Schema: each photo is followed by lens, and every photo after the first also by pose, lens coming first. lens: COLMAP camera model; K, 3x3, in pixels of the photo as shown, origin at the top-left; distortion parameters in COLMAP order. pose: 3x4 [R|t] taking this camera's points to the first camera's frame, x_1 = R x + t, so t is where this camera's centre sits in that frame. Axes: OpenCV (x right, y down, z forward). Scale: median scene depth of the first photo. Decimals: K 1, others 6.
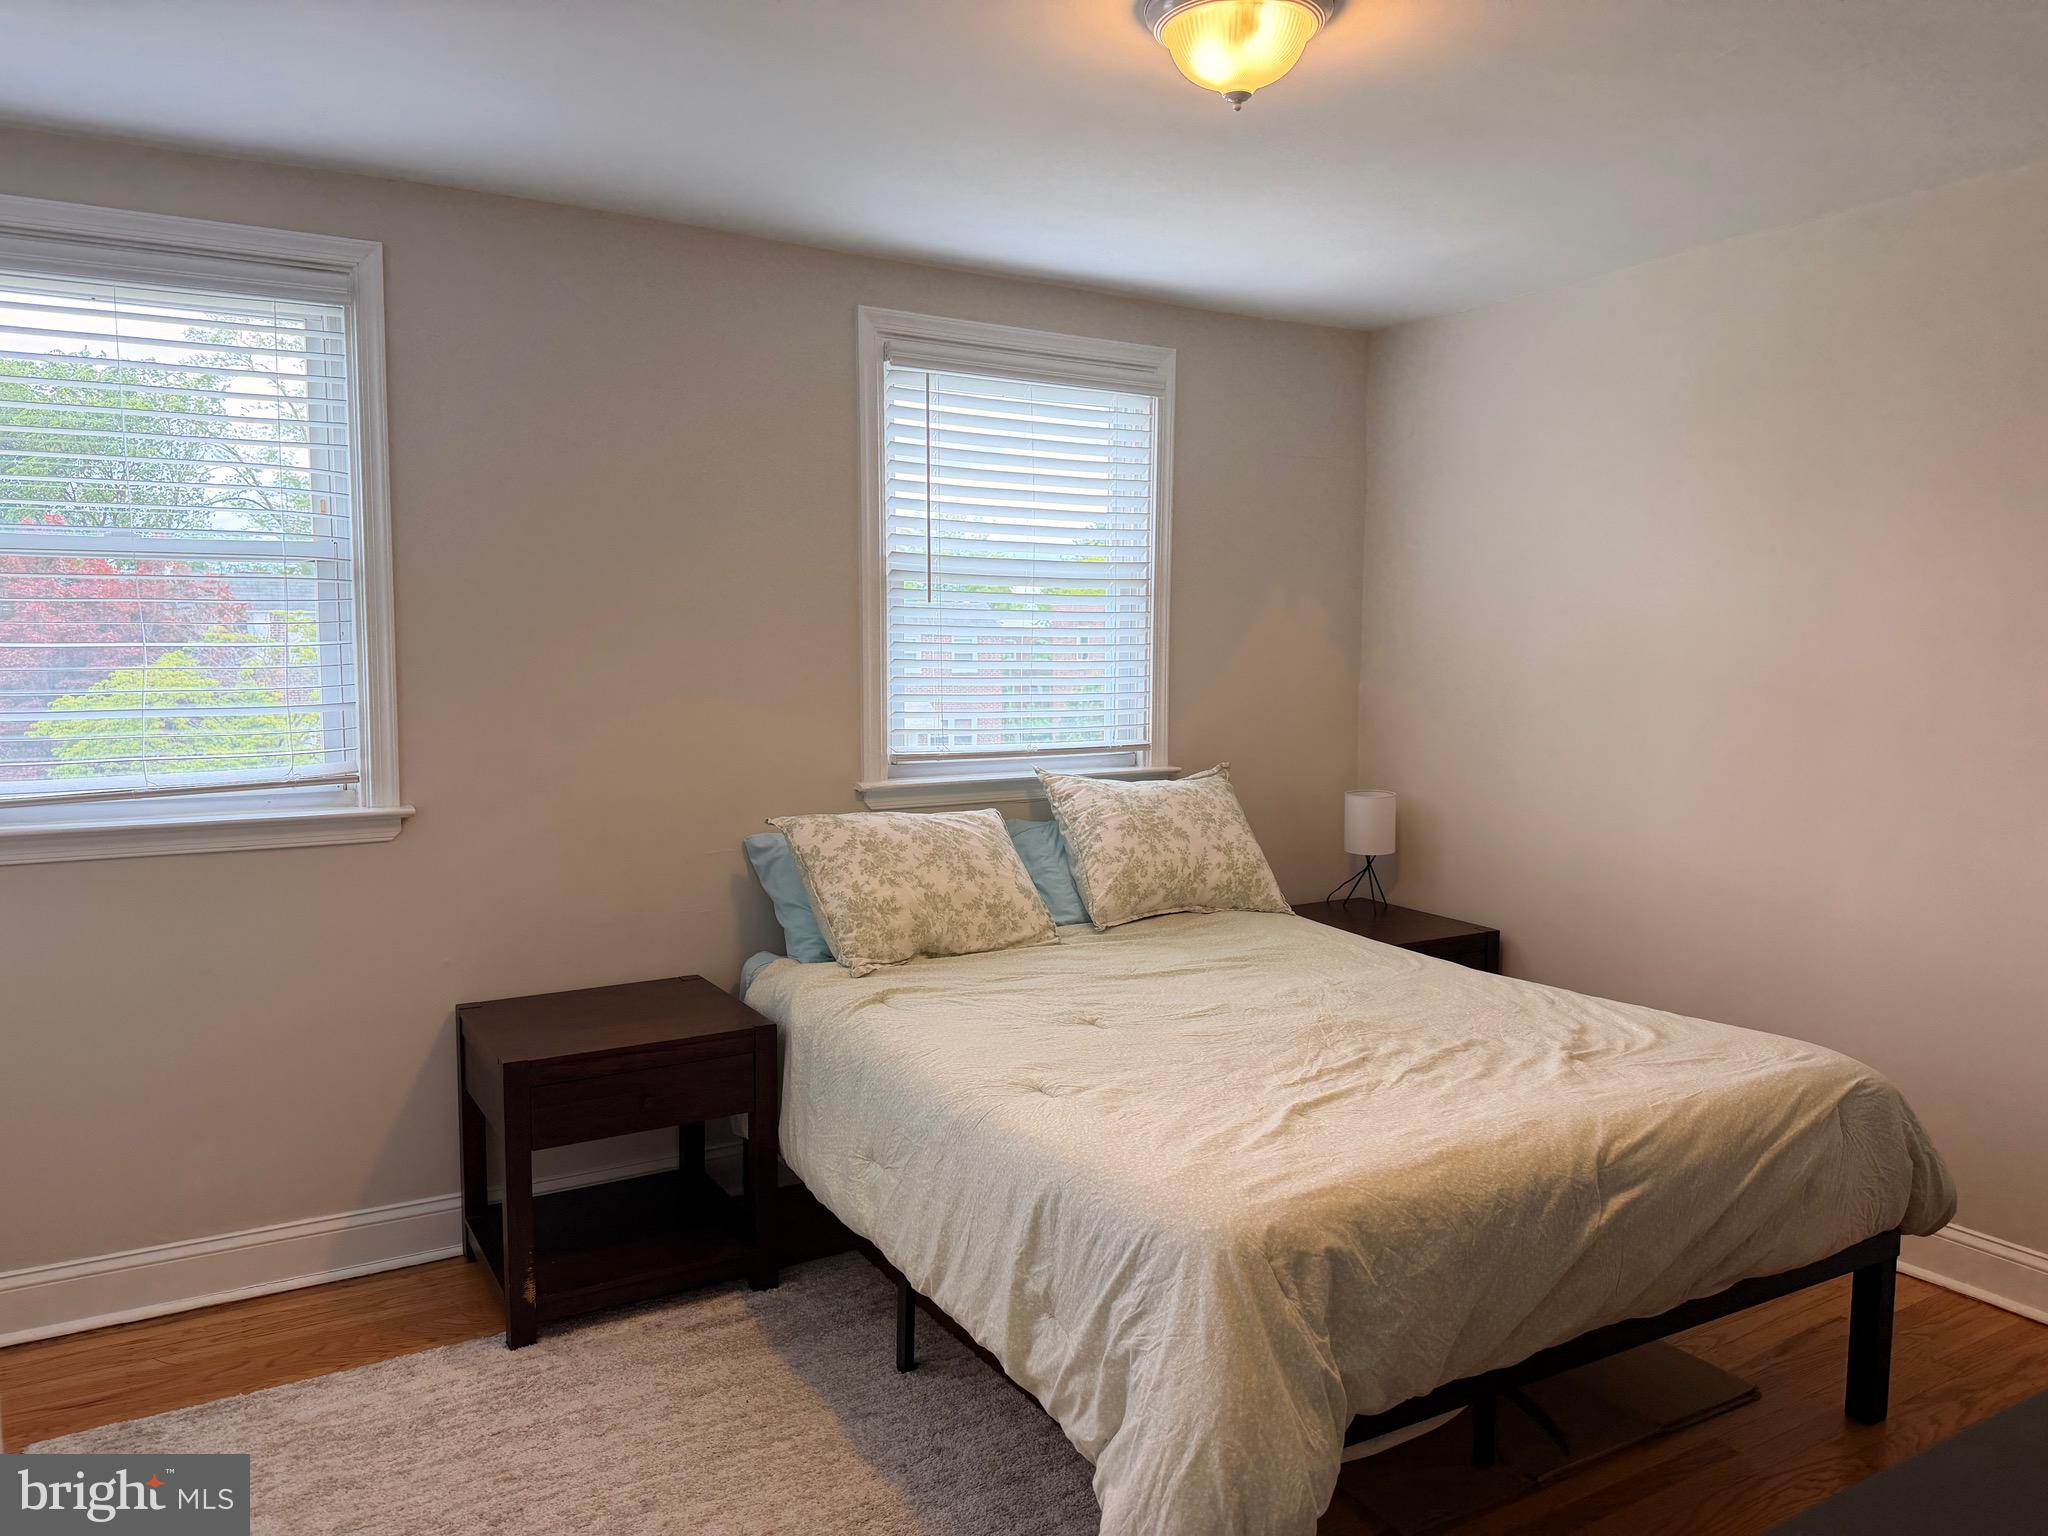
lens RADIAL K [[1441.9, 0, 1015.0], [0, 1441.9, 781.4], [0, 0, 1]] dist [0.186895, -0.396800]
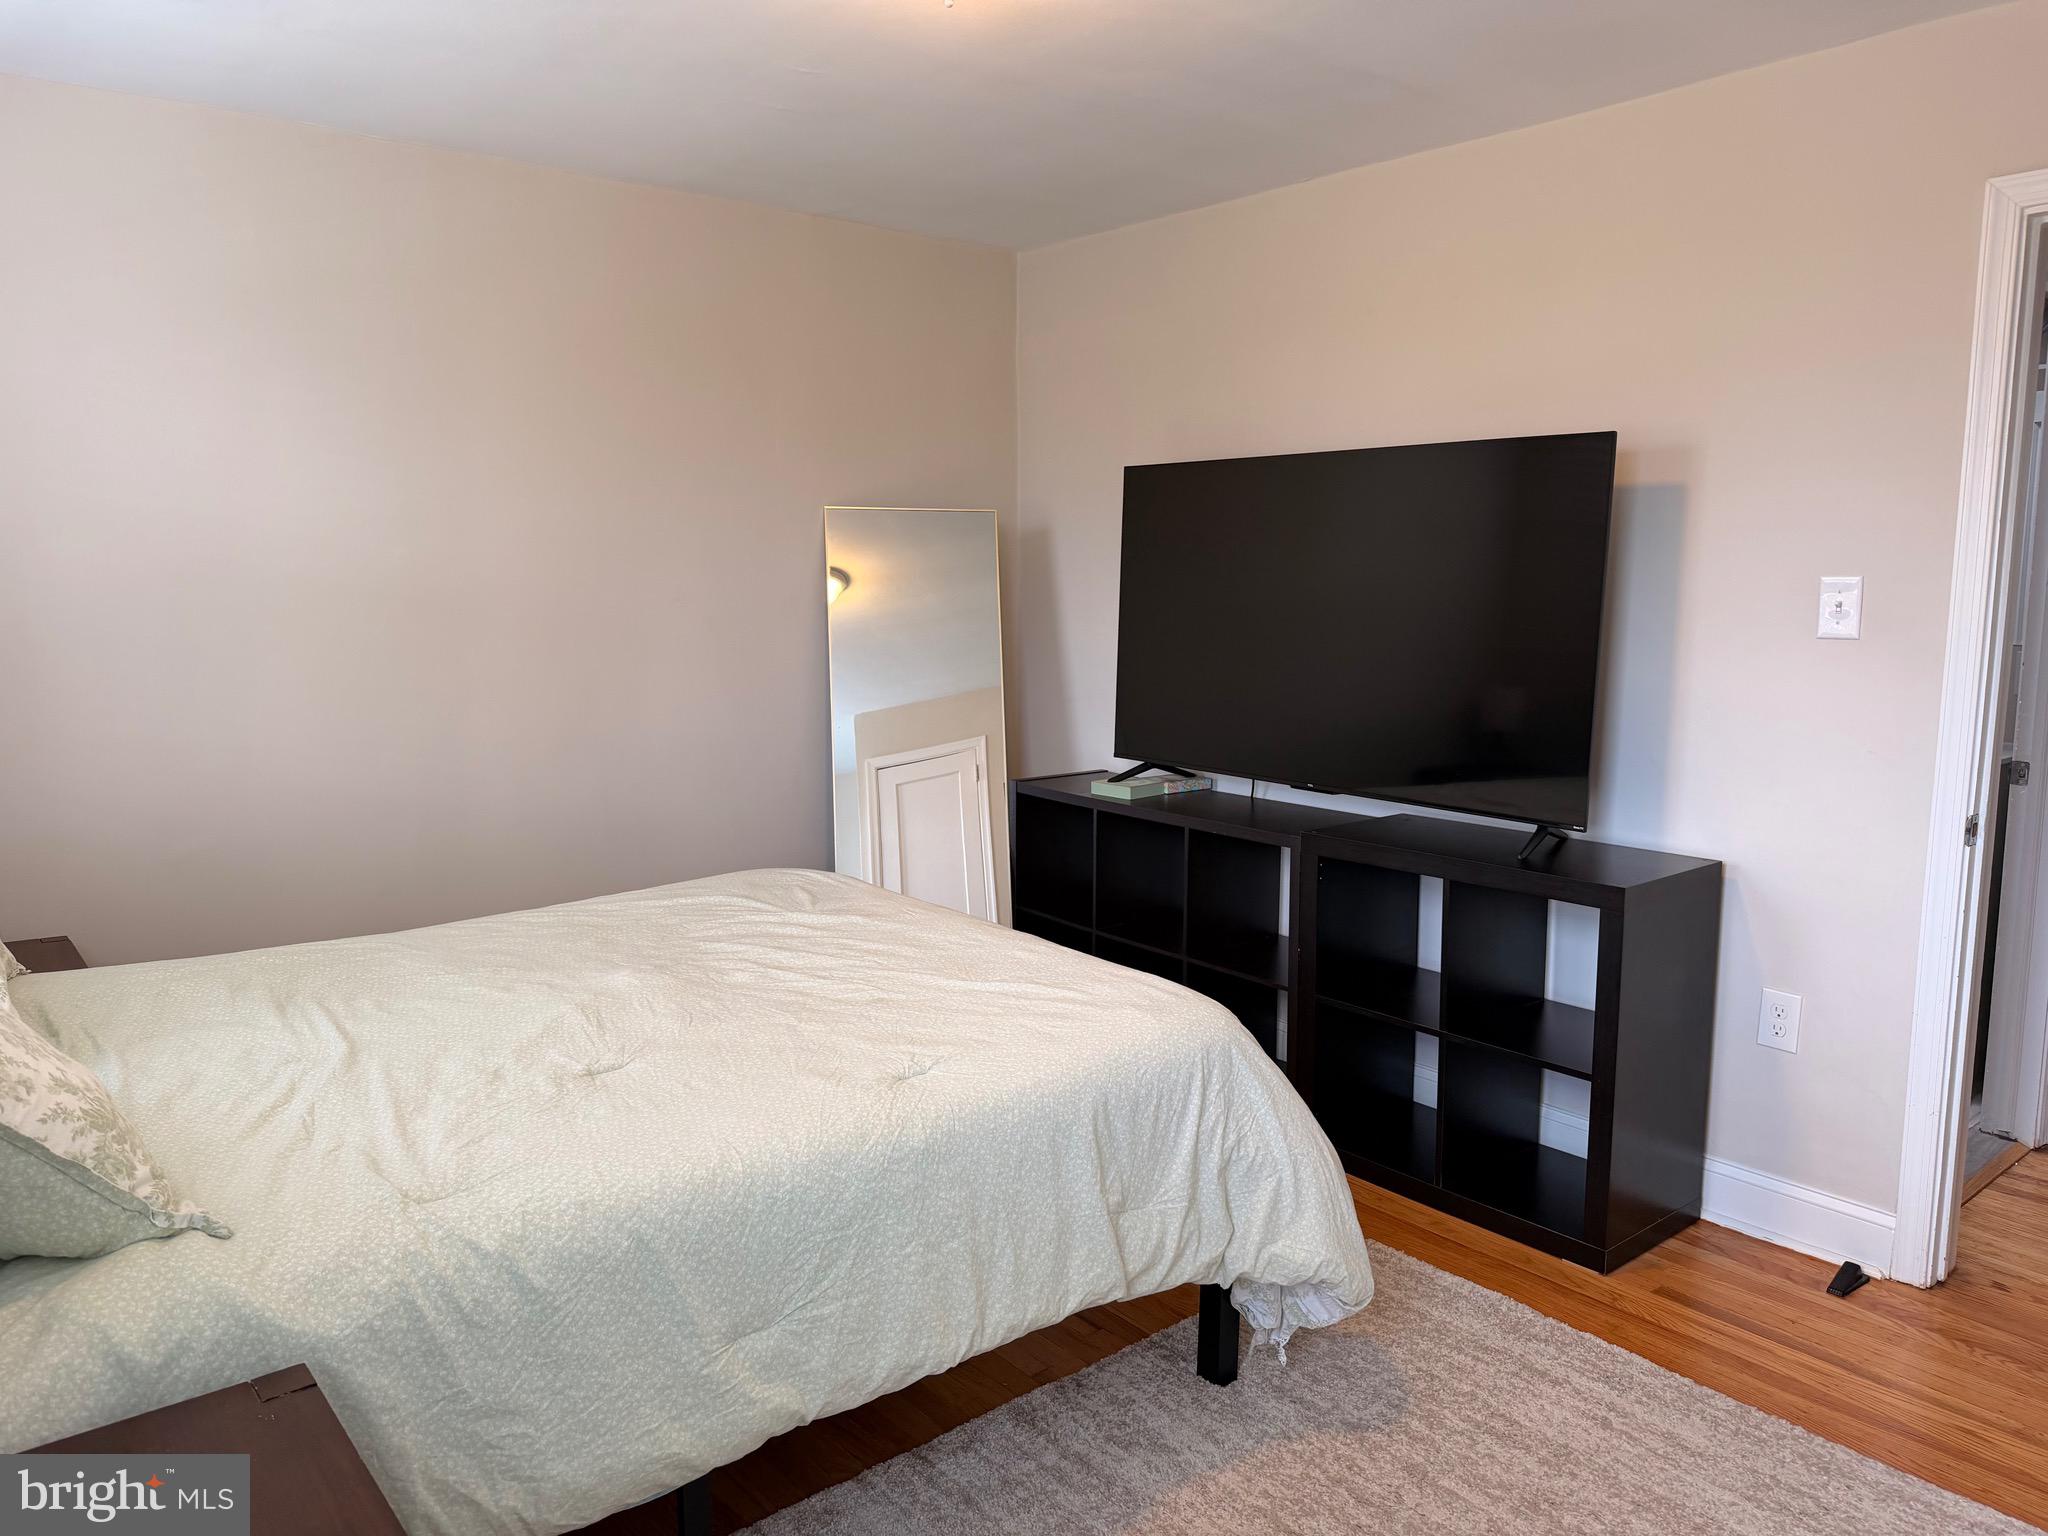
lens RADIAL K [[1441.9, 0, 1015.0], [0, 1441.9, 781.4], [0, 0, 1]] dist [0.186895, -0.396800]
pose [[-0.146544, -0.149149, 0.977895, -0.767189], [0.095607, 0.981804, 0.164073, -0.088570], [-0.984573, 0.117538, -0.129618, 0.985889]]
